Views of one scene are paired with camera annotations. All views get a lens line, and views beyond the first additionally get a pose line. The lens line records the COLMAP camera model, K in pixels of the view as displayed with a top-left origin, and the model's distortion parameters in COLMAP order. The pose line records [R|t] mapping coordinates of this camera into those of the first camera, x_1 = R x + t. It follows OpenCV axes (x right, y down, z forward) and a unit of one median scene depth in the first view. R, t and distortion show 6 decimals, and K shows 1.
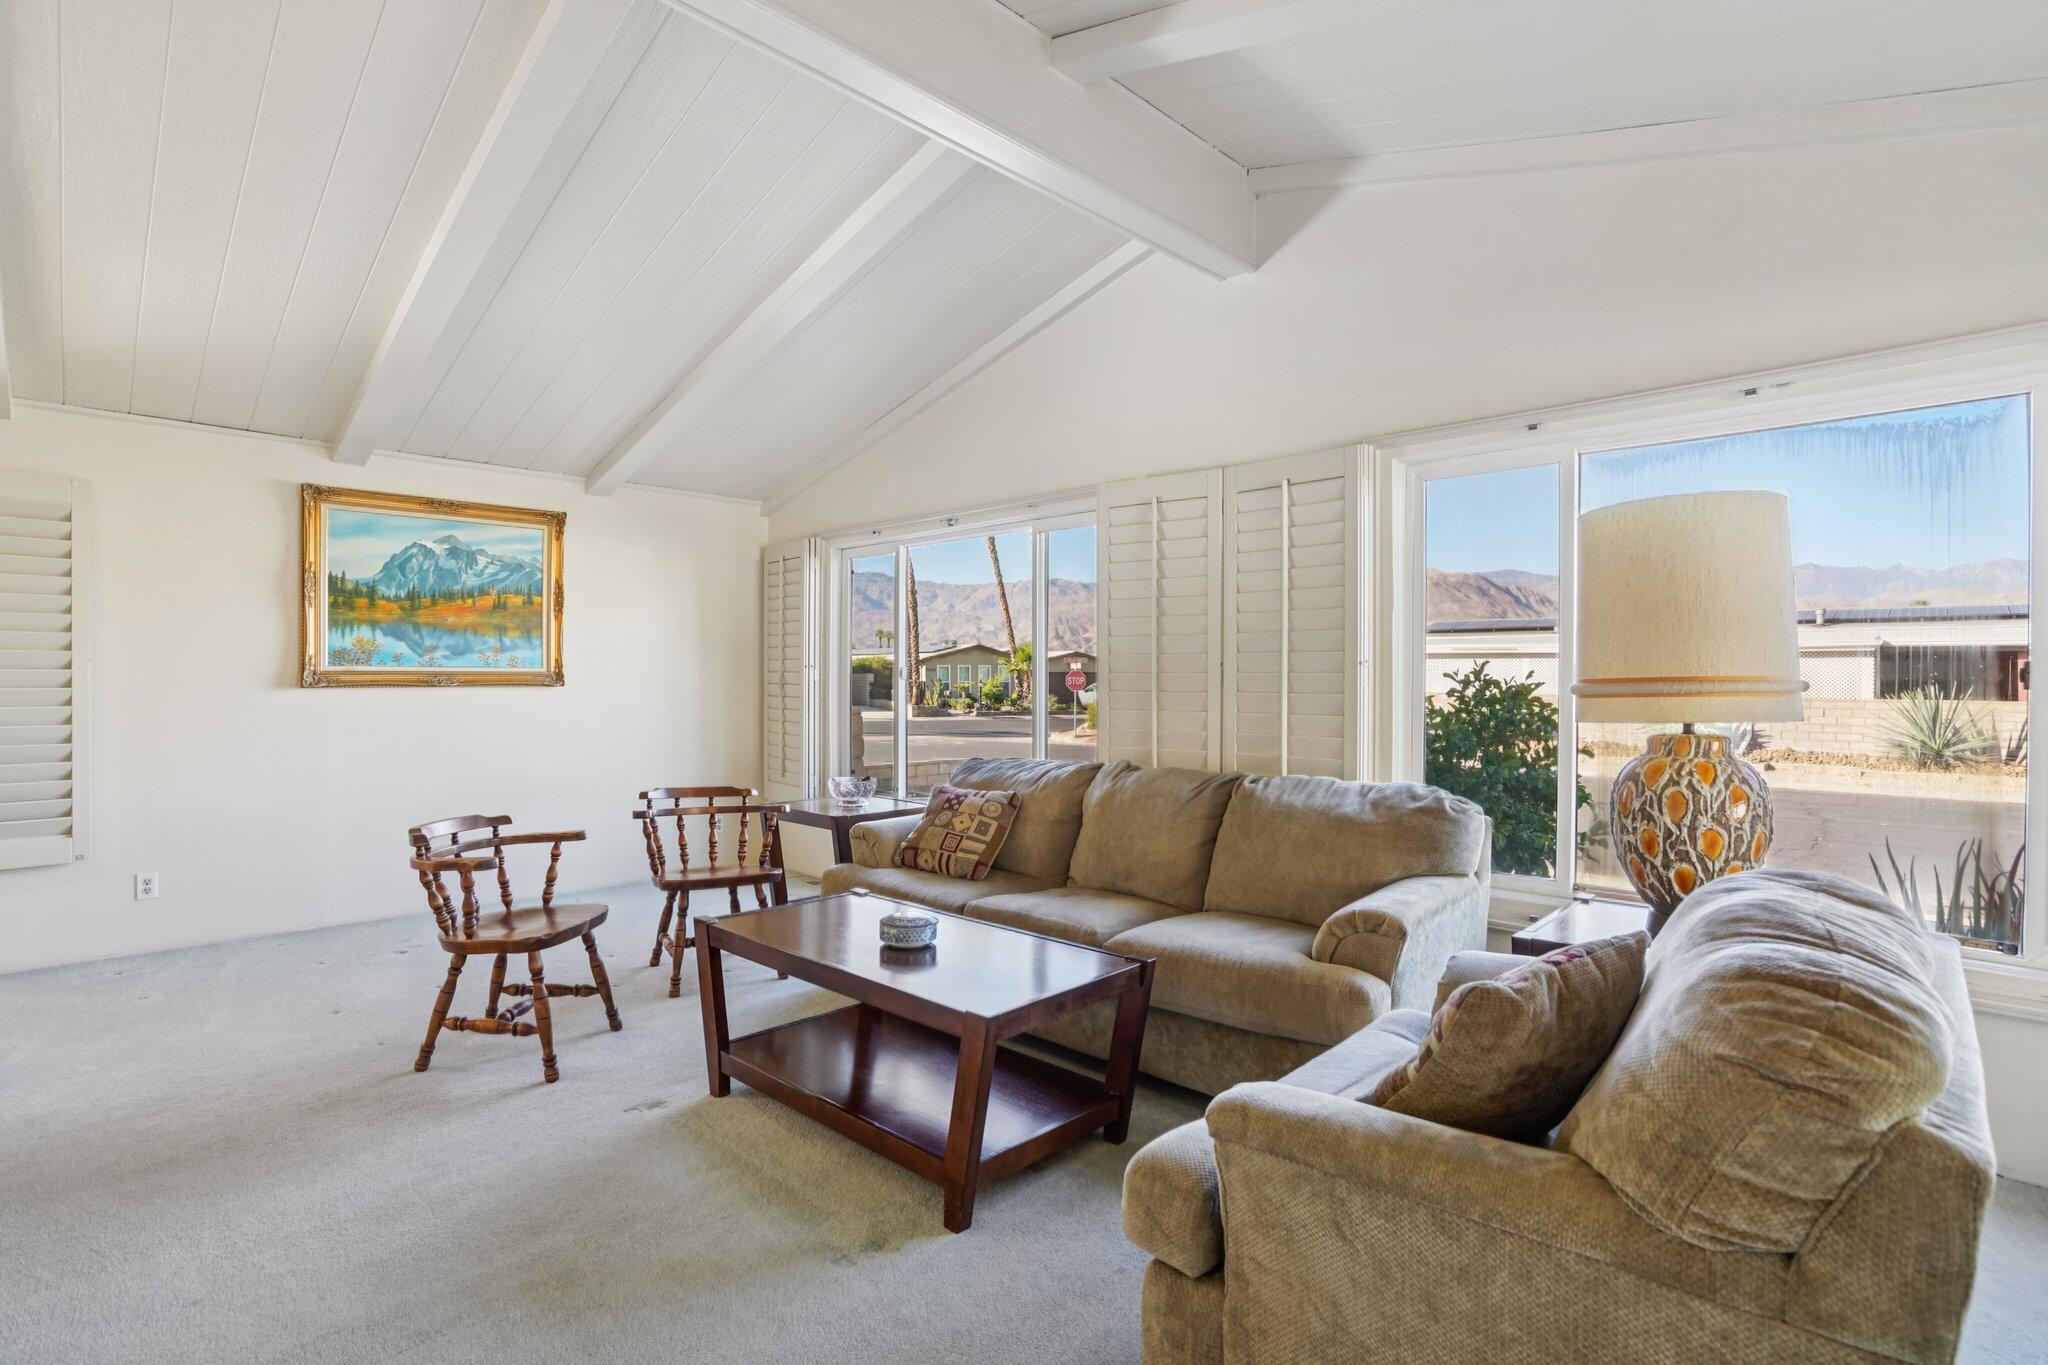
lens RADIAL K [[1001.3, 0, 1020.2], [0, 1001.3, 678.5], [0, 0, 1]] dist [-0.047706, 0.021598]
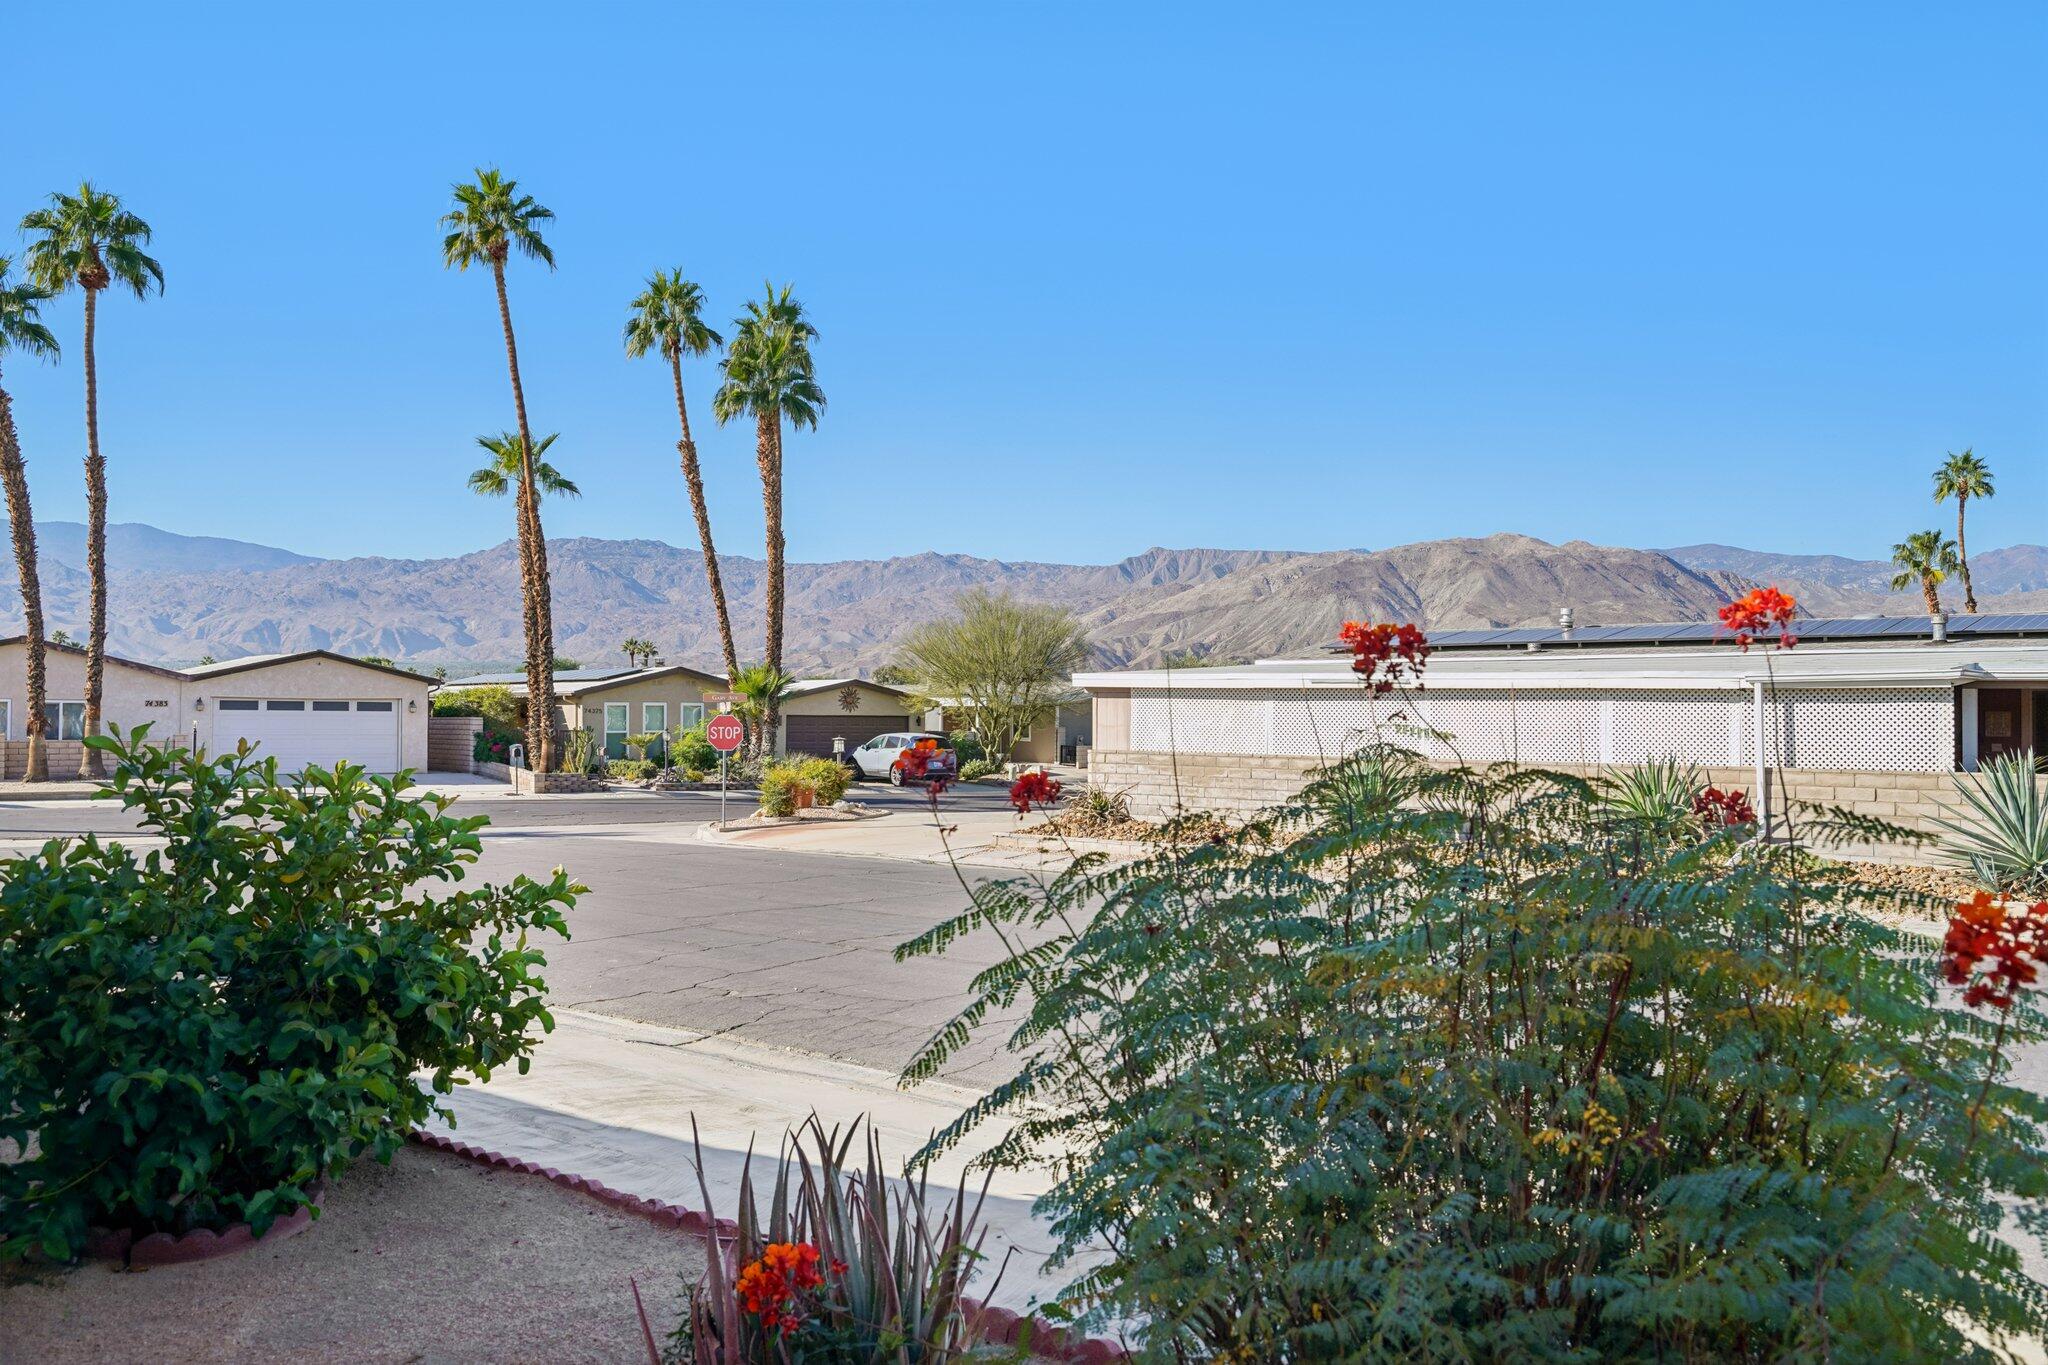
lens RADIAL K [[1688.8, 0, 1014.3], [0, 1688.8, 669.5], [0, 0, 1]] dist [0.043363, 0.006802]
pose [[0.997683, 0.004880, 0.067863, 0.254819], [-0.002729, 0.999492, -0.031750, -0.005595], [-0.067983, 0.031492, 0.997189, 0.028113]]
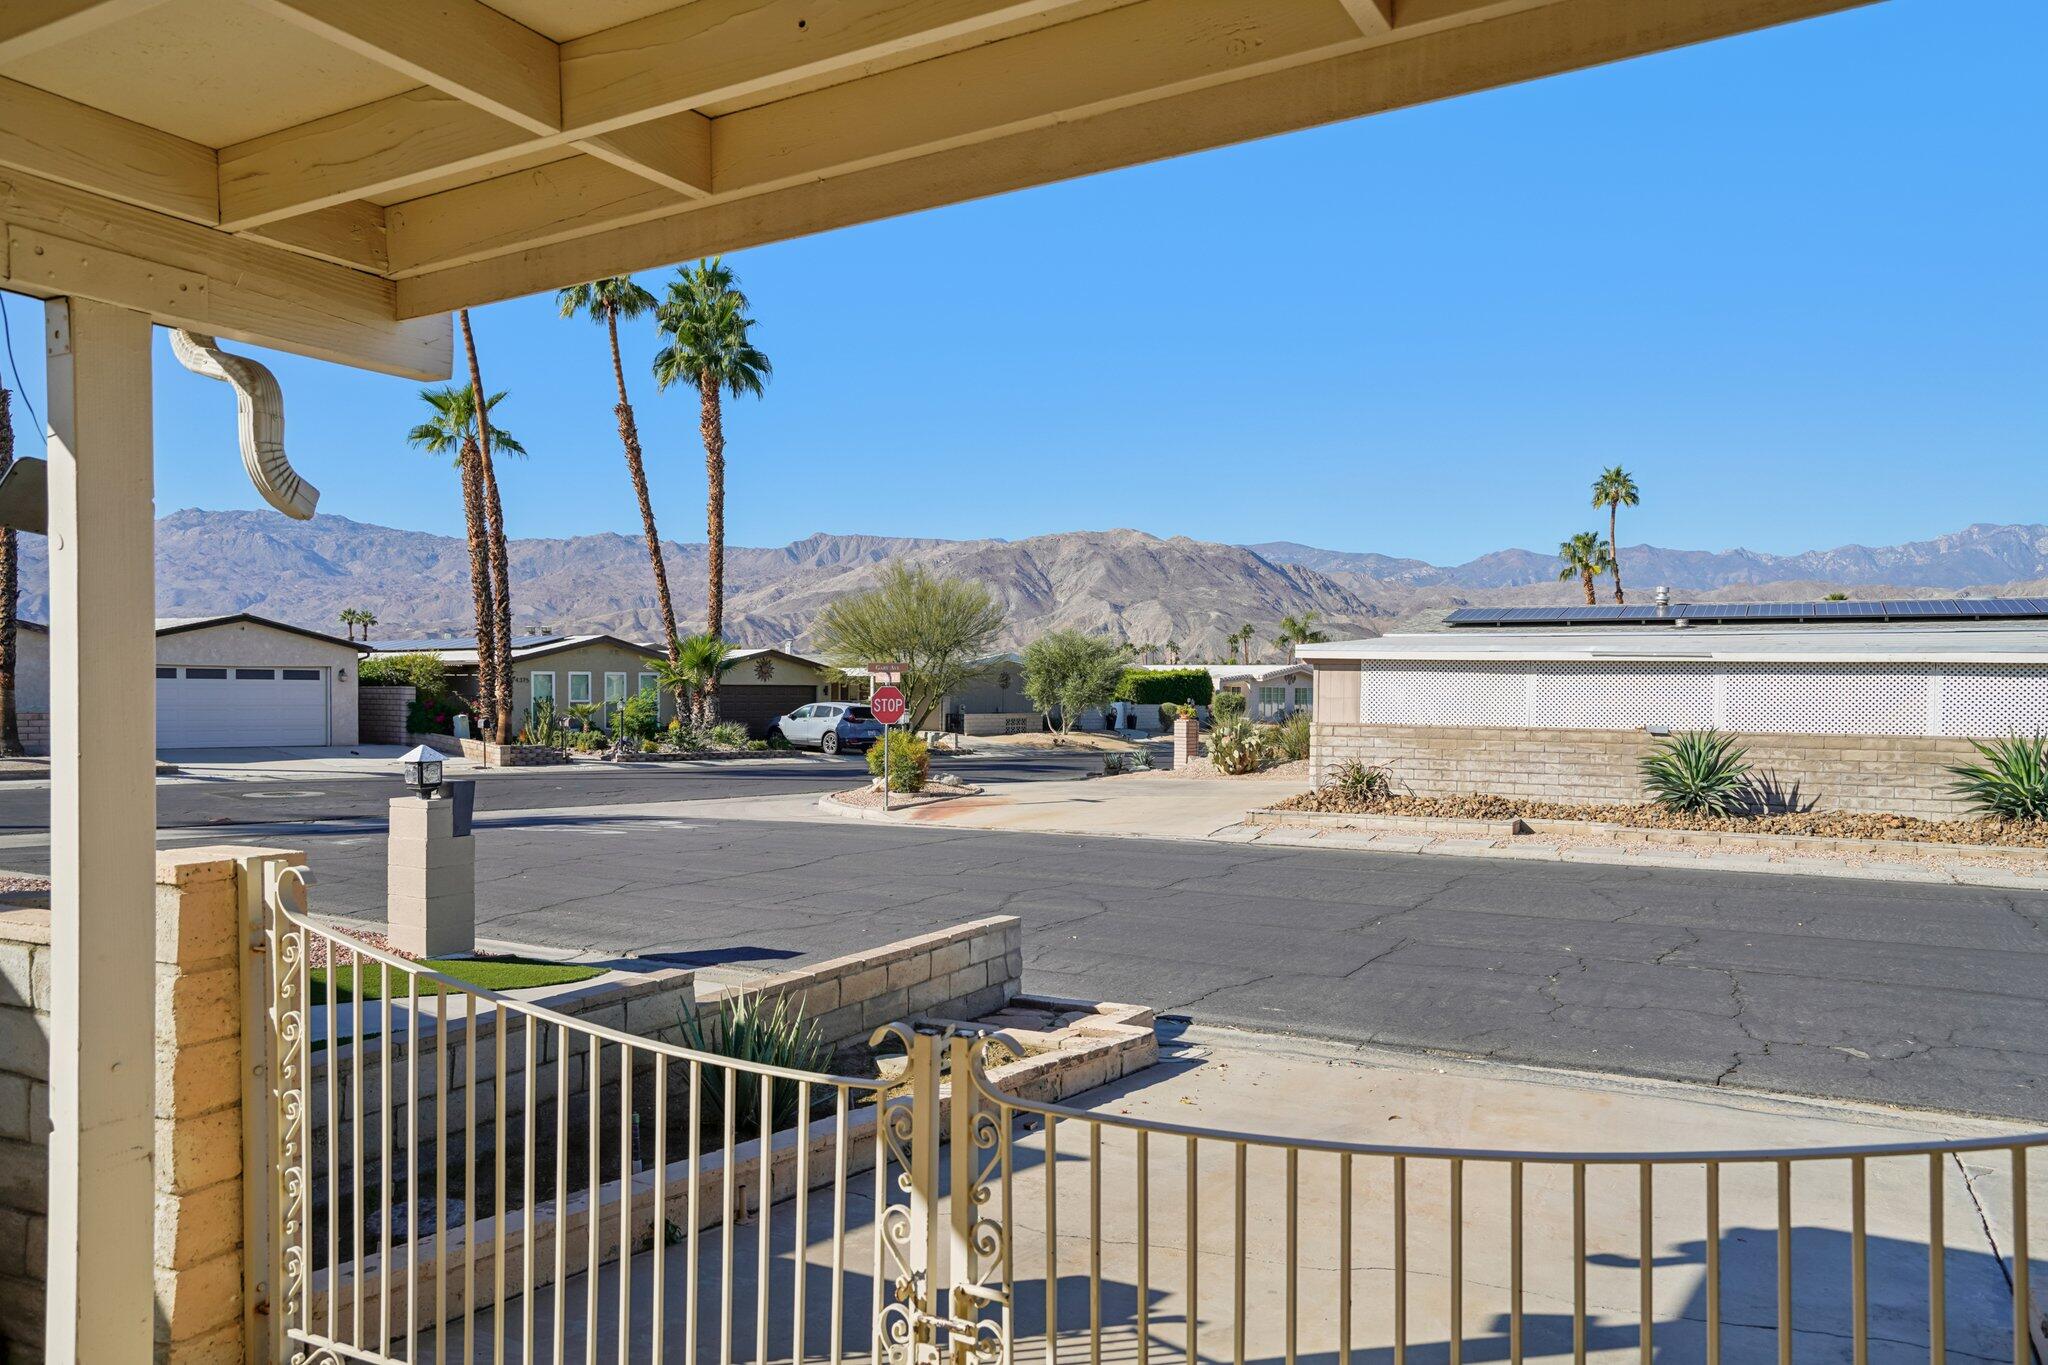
lens RADIAL K [[1502.9, 0, 1019.2], [0, 1502.9, 699.8], [0, 0, 1]] dist [0.001836, 0.010543]
pose [[0.958789, 0.001794, 0.284115, -0.176545], [-0.003434, 0.999980, 0.005276, -0.007897], [-0.284100, -0.006034, 0.958776, 0.327392]]
